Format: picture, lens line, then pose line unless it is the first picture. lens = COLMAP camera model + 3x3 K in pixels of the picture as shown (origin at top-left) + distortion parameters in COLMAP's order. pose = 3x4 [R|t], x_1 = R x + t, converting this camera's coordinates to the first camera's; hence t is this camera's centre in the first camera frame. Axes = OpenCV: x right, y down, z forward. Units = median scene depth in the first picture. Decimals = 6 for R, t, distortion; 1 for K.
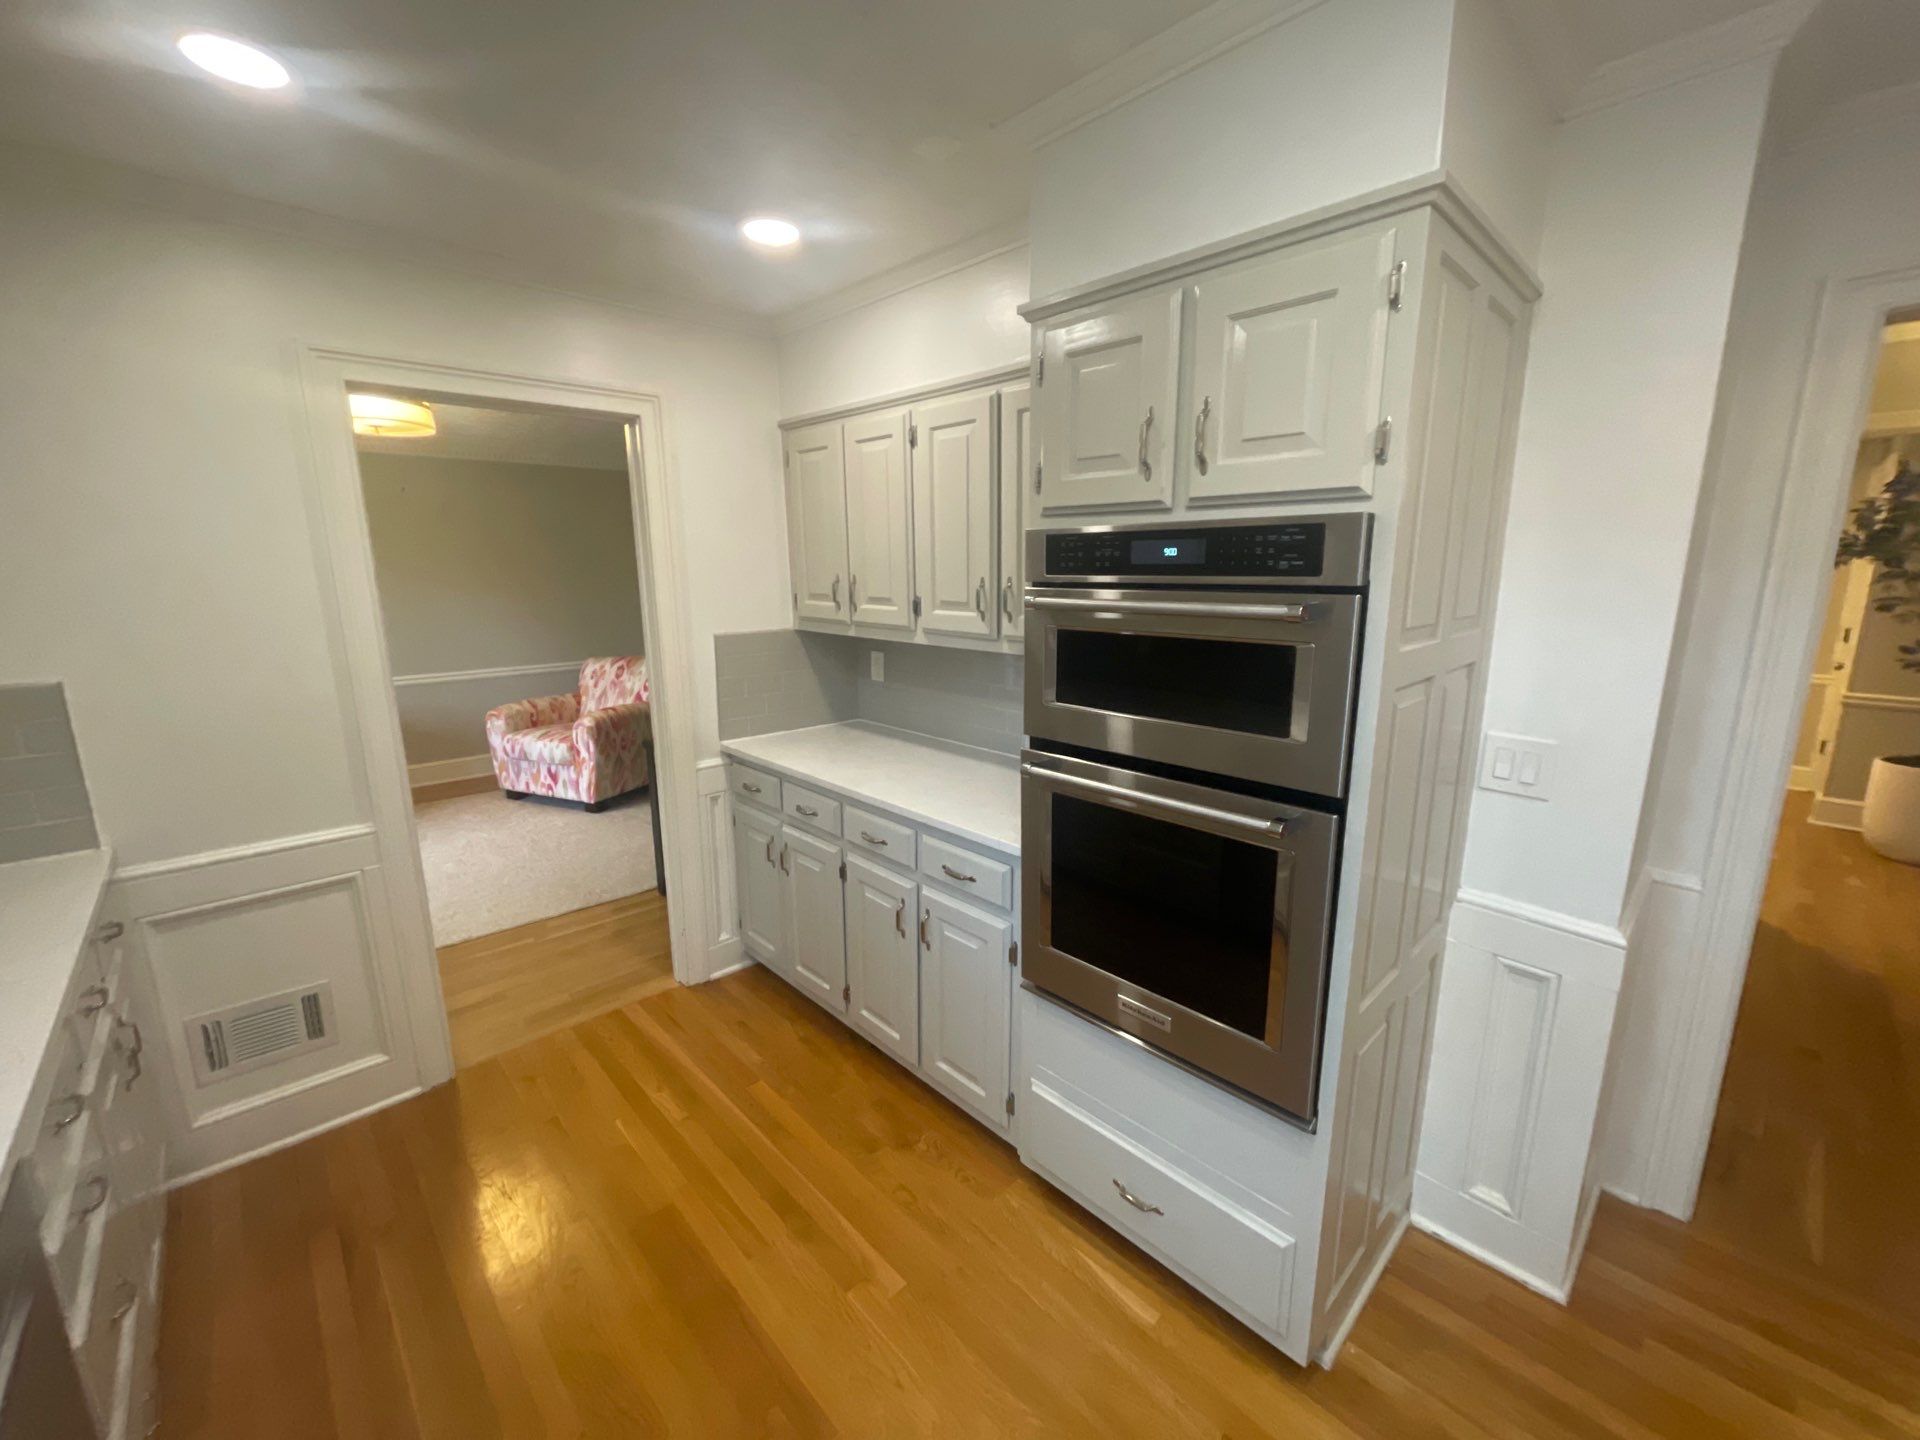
lens RADIAL K [[766.8, 0, 960.0], [0, 766.8, 720.0], [0, 0, 1]] dist [-0.017235, 0.000110]
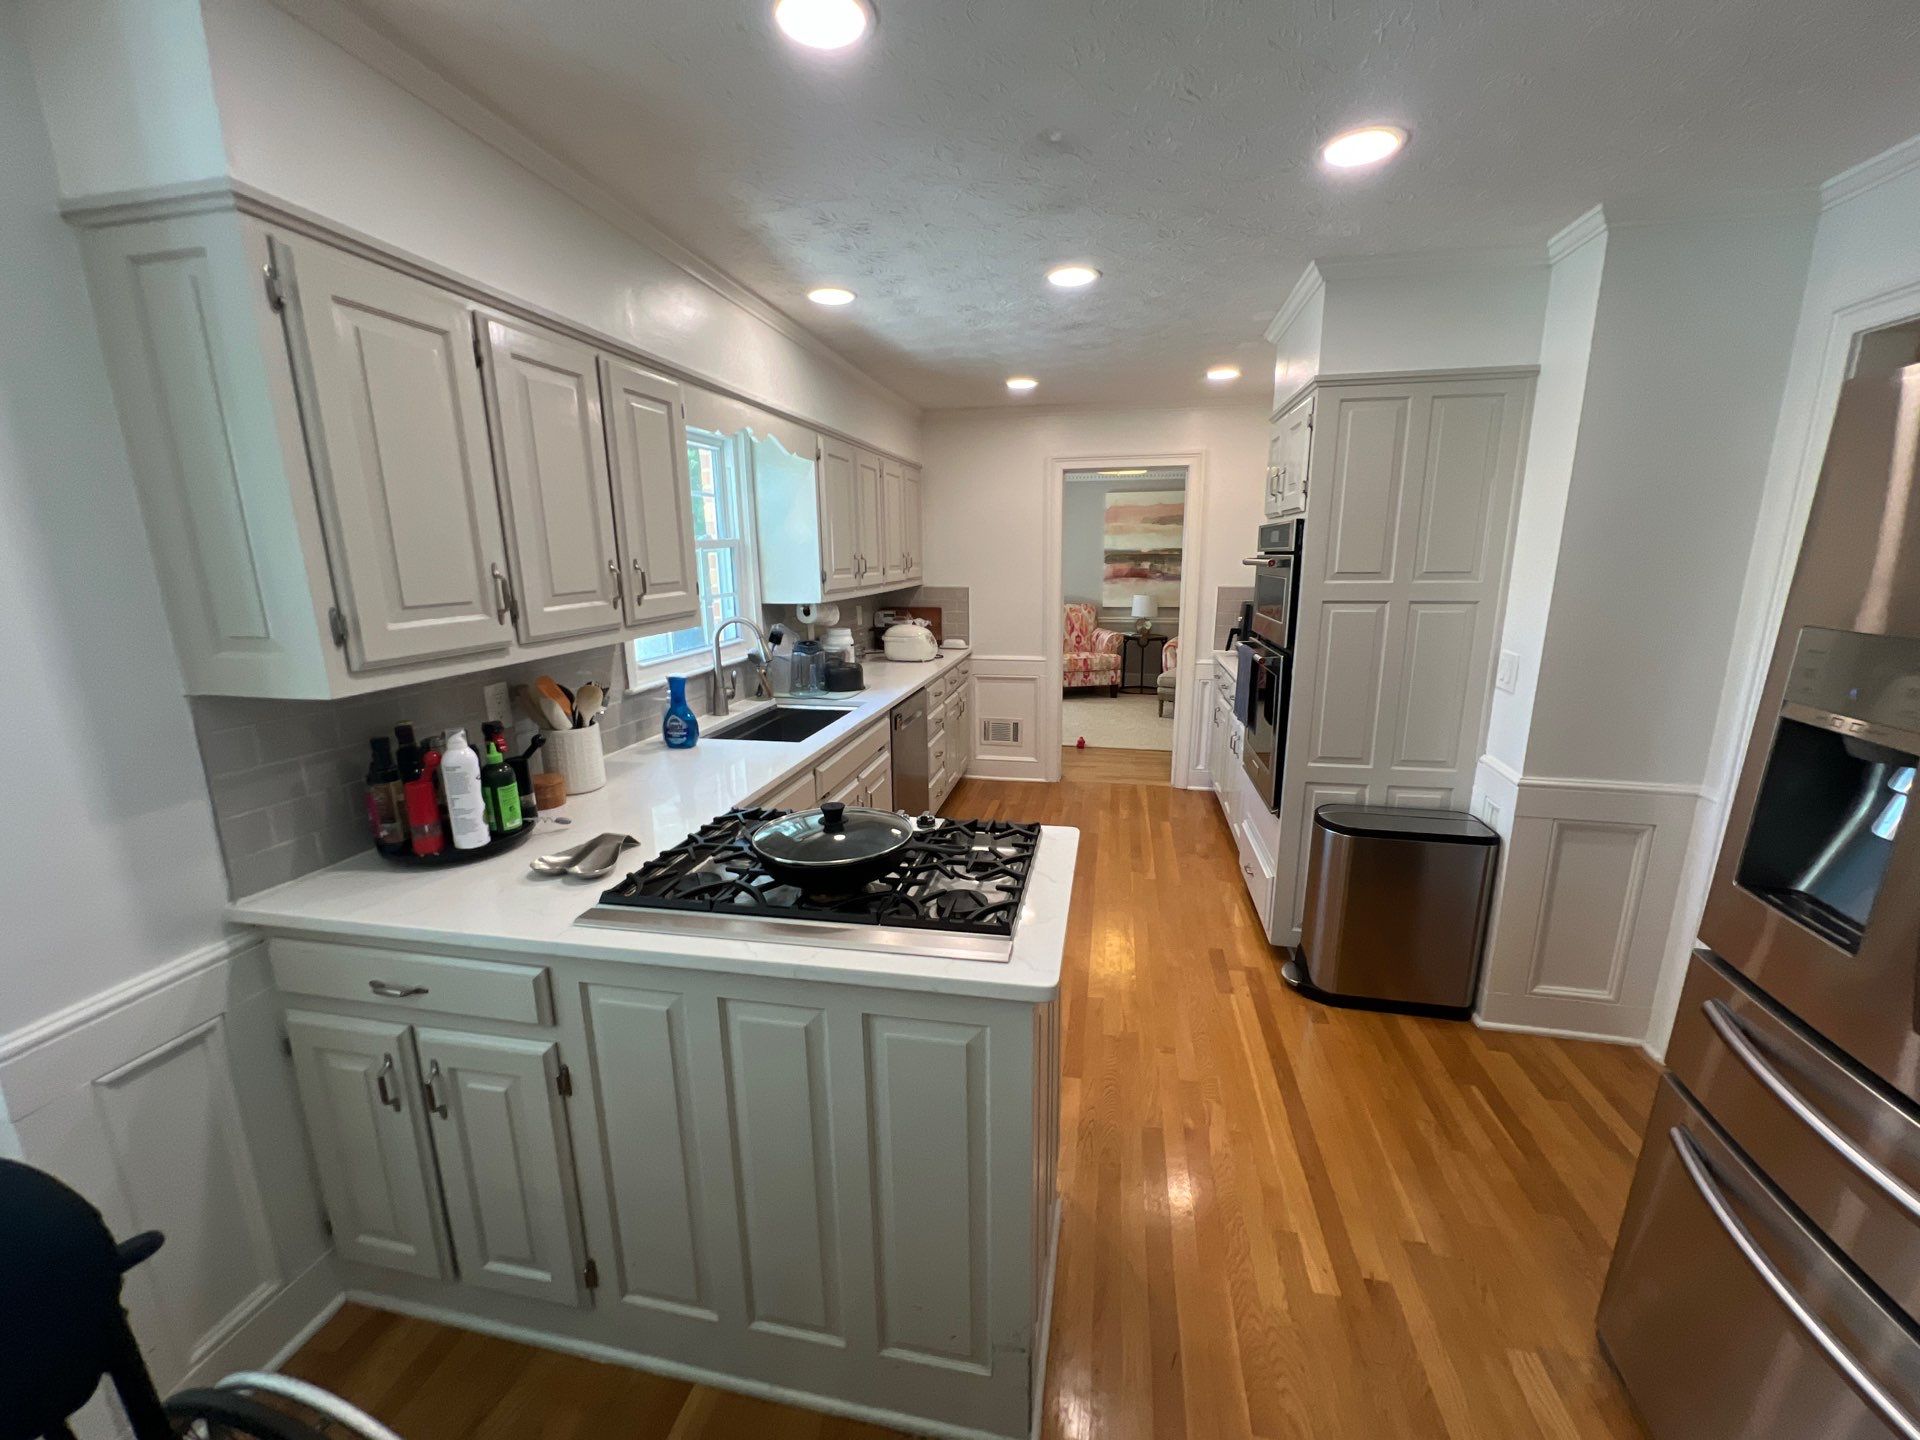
lens RADIAL K [[787.4, 0, 957.0], [0, 787.4, 723.6], [0, 0, 1]] dist [0.000312, 0.000646]
pose [[0.572446, 0.180104, -0.799918, 0.991172], [-0.156843, 0.981615, 0.108772, 0.106739], [0.804802, 0.063196, 0.590170, -0.615661]]
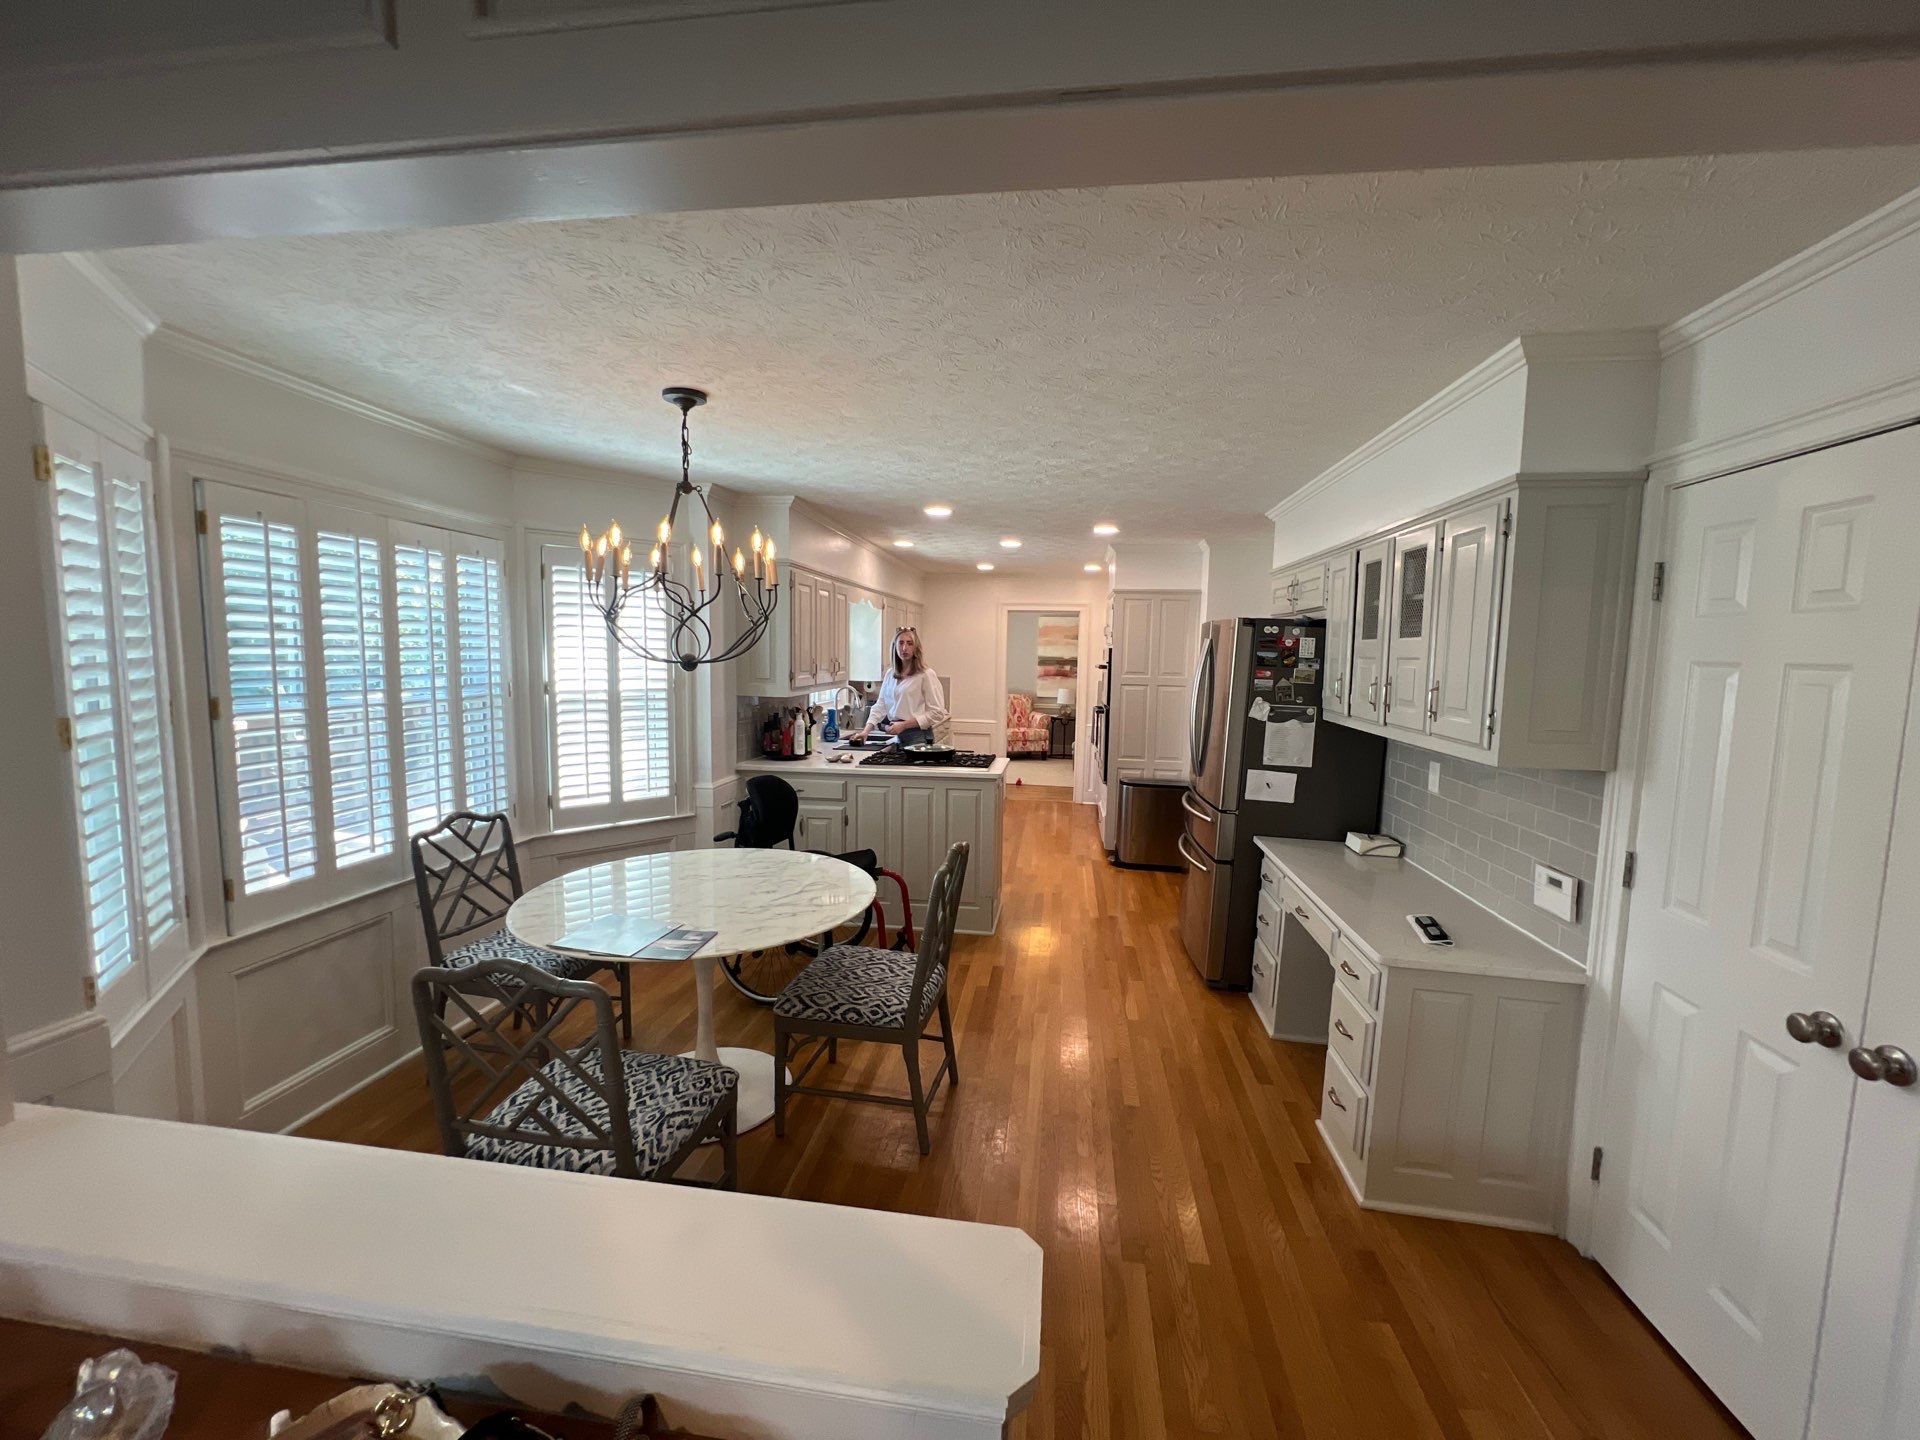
lens RADIAL K [[787.4, 0, 957.0], [0, 787.4, 723.6], [0, 0, 1]] dist [0.000312, 0.000646]
pose [[0.621751, 0.094215, -0.777527, 2.063597], [-0.179650, 0.983426, -0.024494, 0.264819], [0.762333, 0.154912, 0.628372, -1.558474]]
